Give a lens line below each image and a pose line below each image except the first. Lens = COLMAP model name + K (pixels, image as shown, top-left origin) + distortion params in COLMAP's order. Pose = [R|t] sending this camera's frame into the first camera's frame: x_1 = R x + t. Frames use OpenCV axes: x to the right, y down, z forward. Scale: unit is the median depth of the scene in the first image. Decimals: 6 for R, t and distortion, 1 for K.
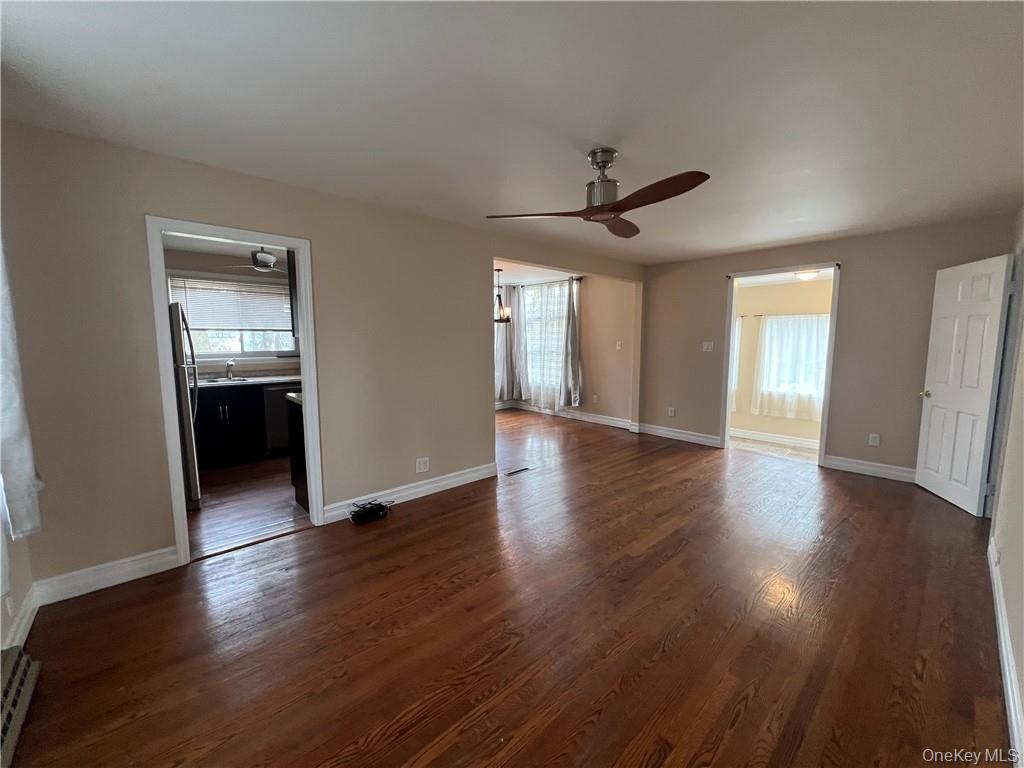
lens RADIAL K [[409.9, 0, 514.3], [0, 409.9, 383.1], [0, 0, 1]] dist [0.001613, -0.000090]
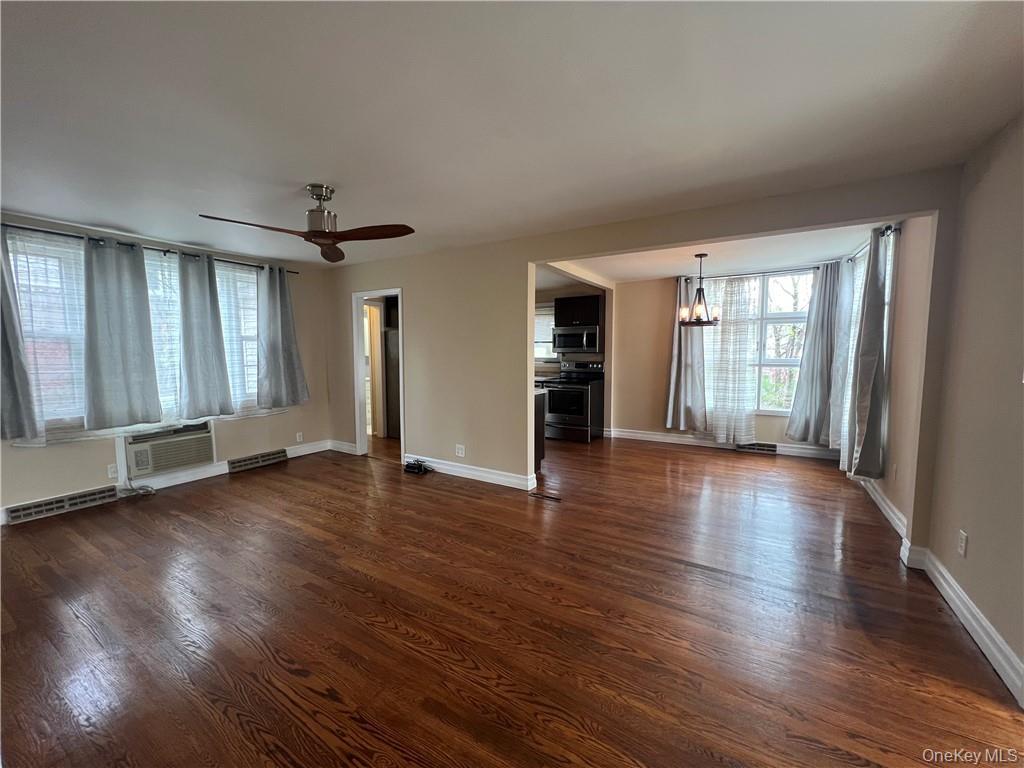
lens RADIAL K [[409.9, 0, 515.3], [0, 409.9, 382.4], [0, 0, 1]] dist [0.001613, -0.000090]
pose [[0.282042, 0.076149, -0.956375, 0.968430], [-0.103917, 0.993405, 0.048452, -0.077689], [0.953758, 0.085718, 0.288096, 0.782785]]
